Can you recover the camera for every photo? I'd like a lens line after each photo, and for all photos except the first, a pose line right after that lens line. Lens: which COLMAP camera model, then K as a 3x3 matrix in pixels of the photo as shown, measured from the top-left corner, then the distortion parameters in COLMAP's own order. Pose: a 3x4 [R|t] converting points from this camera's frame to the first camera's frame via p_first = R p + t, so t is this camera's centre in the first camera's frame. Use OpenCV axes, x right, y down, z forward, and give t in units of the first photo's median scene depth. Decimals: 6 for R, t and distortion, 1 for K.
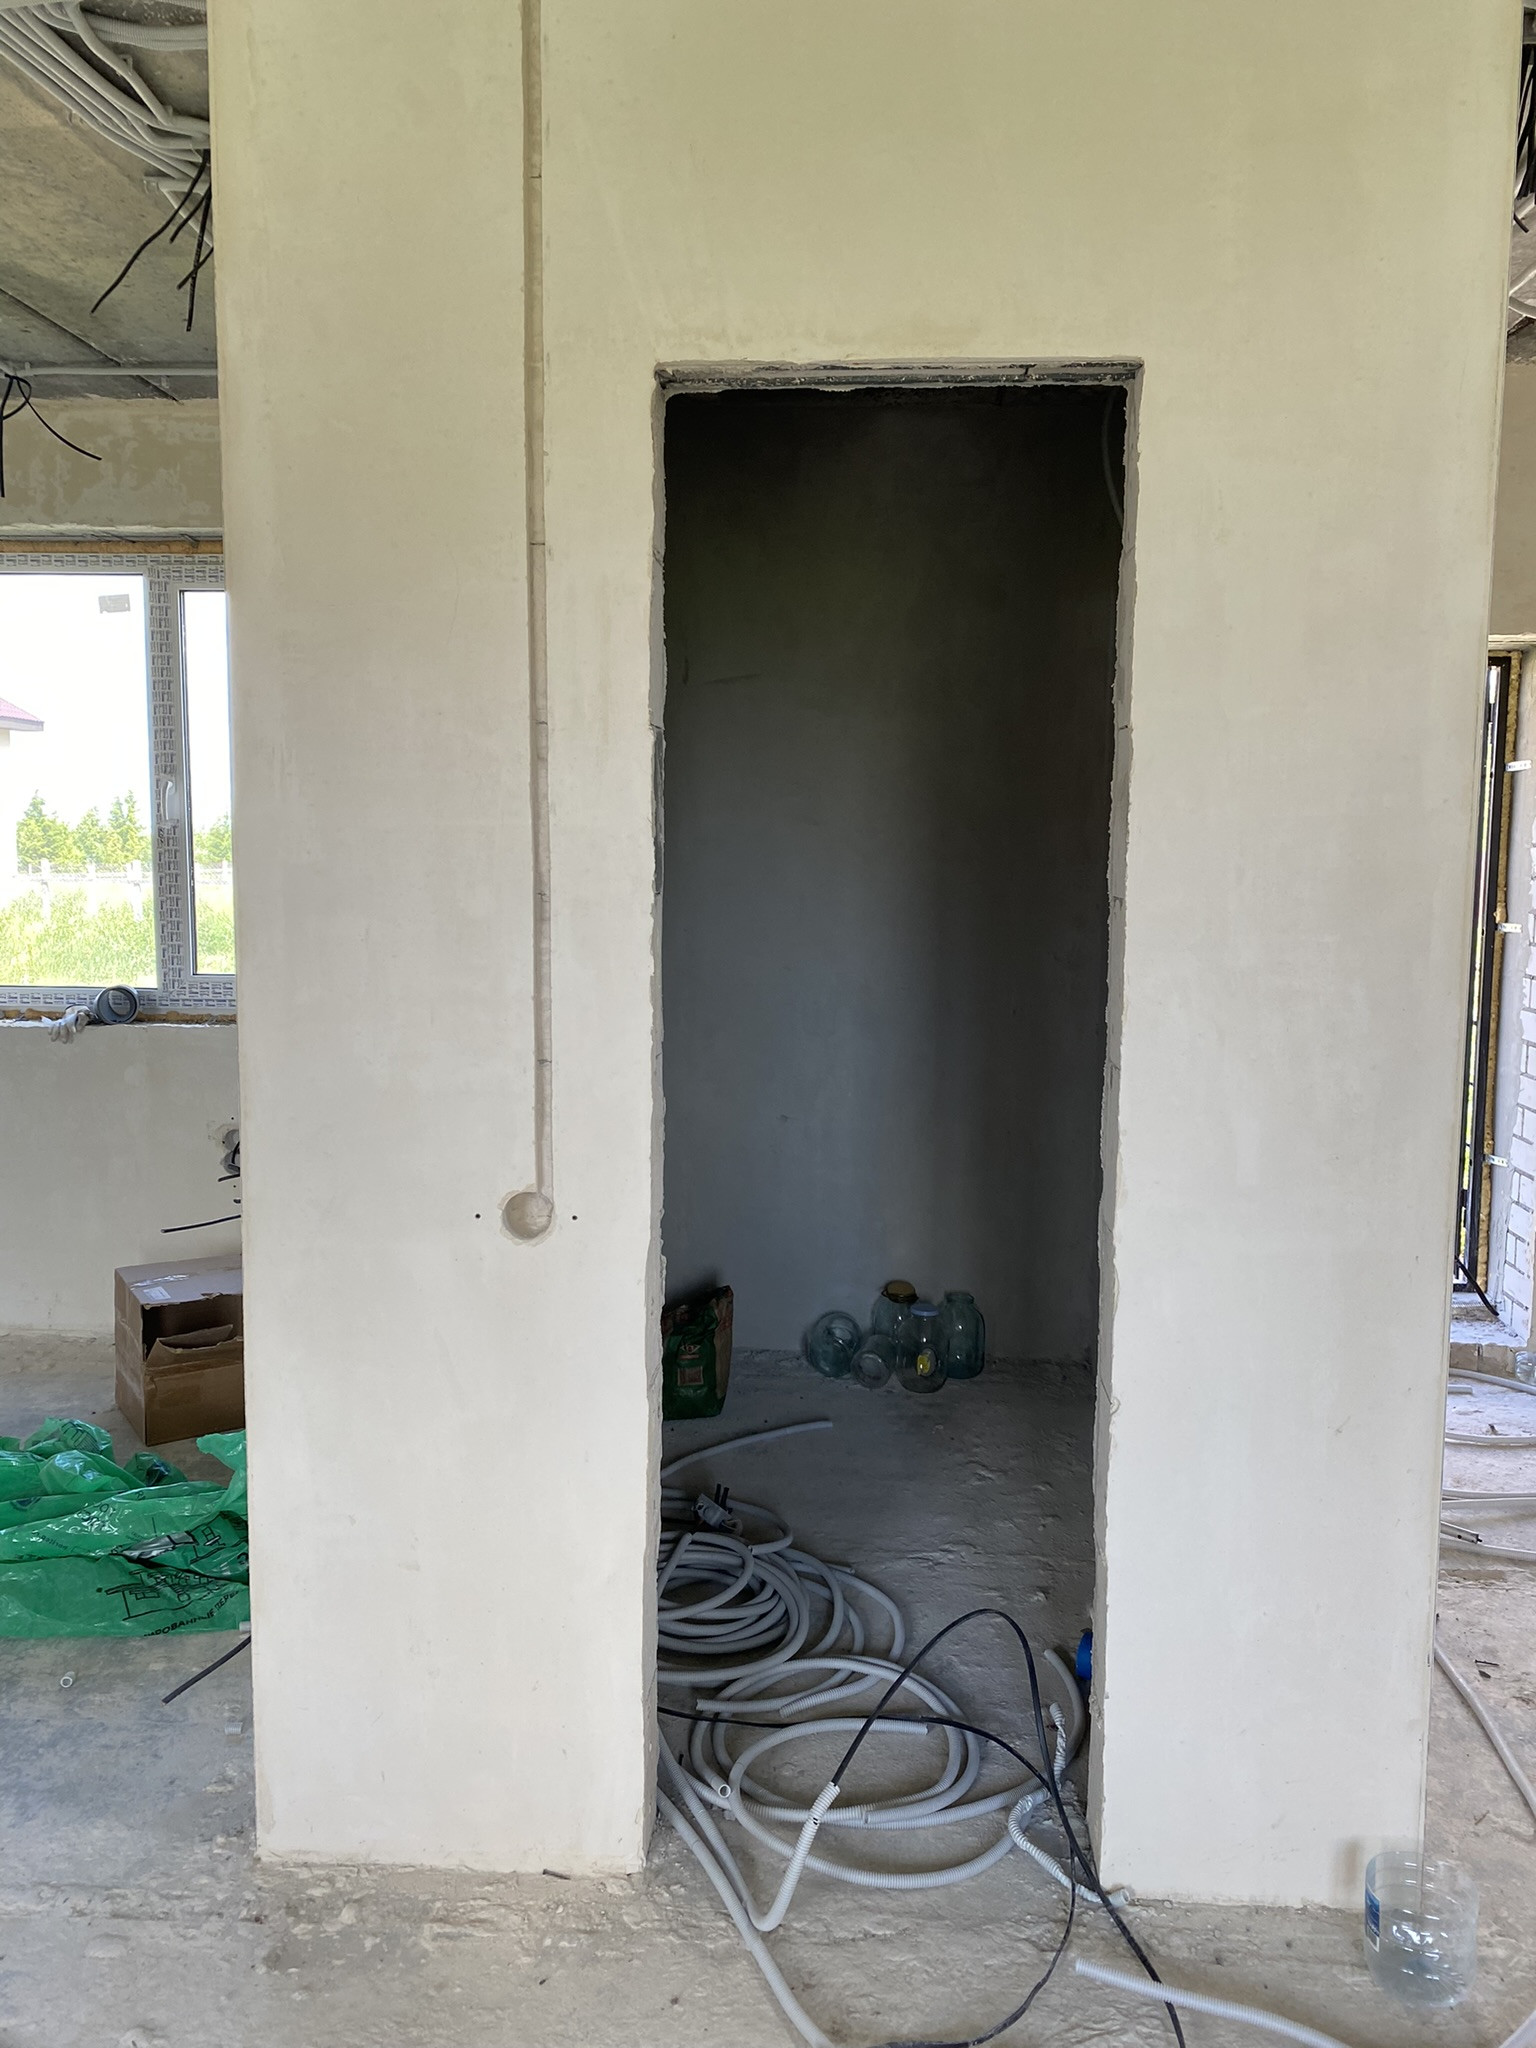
lens RADIAL K [[1521.8, 0, 776.2], [0, 1521.8, 1014.5], [0, 0, 1]] dist [0.055222, -0.048665]
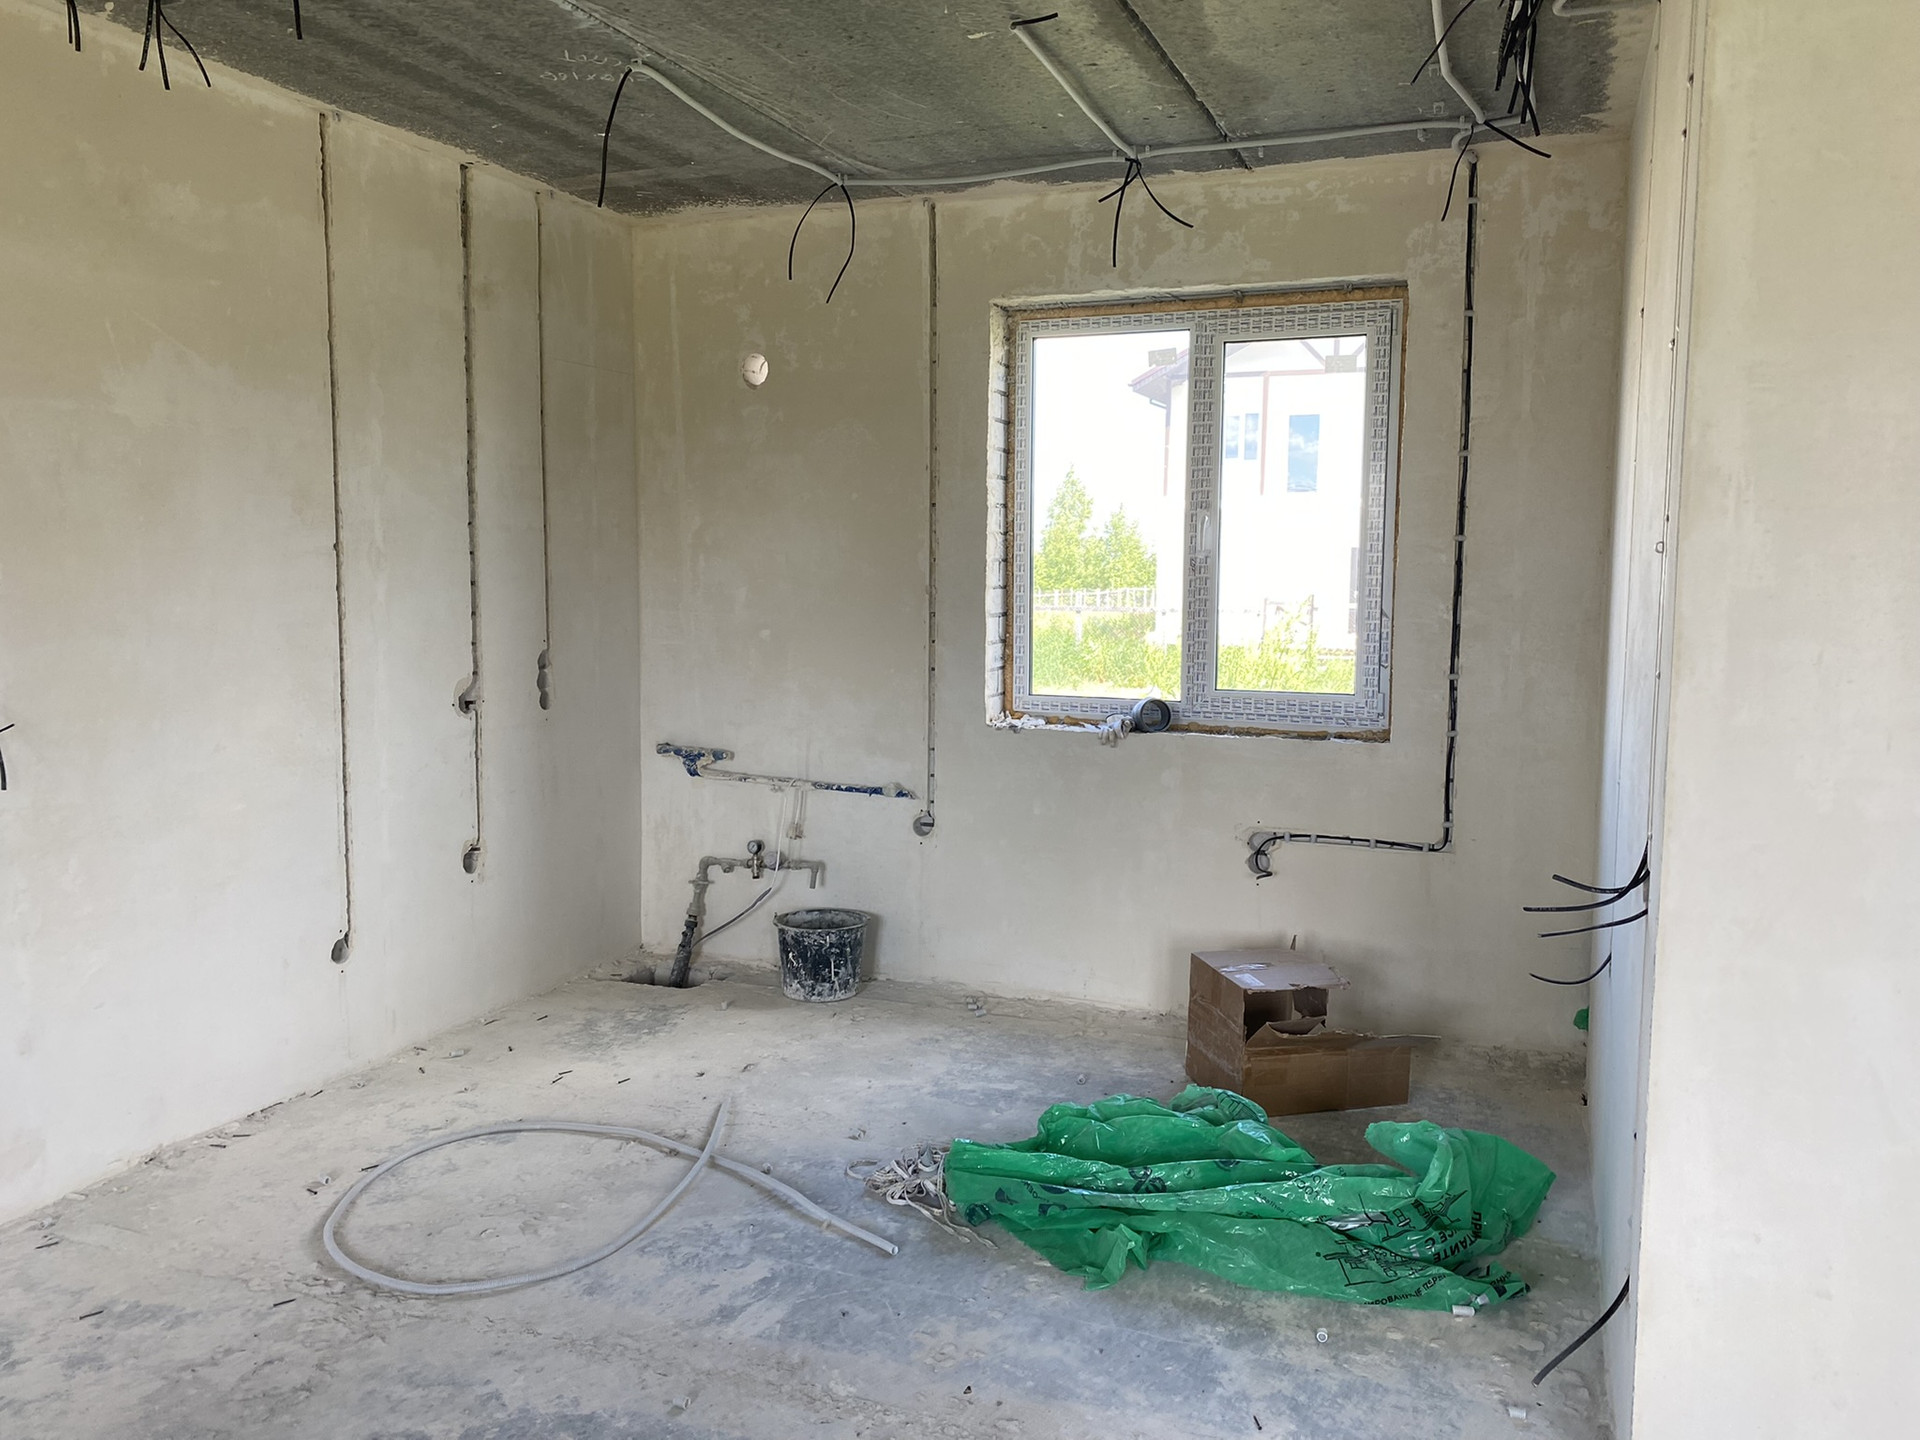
lens RADIAL K [[1426.6, 0, 967.4], [0, 1426.6, 715.1], [0, 0, 1]] dist [0.055222, -0.048665]
pose [[0.954259, 0.030738, -0.297395, -0.285856], [-0.033879, 0.999411, -0.005413, 0.004596], [0.297054, 0.015241, 0.954739, -0.038458]]
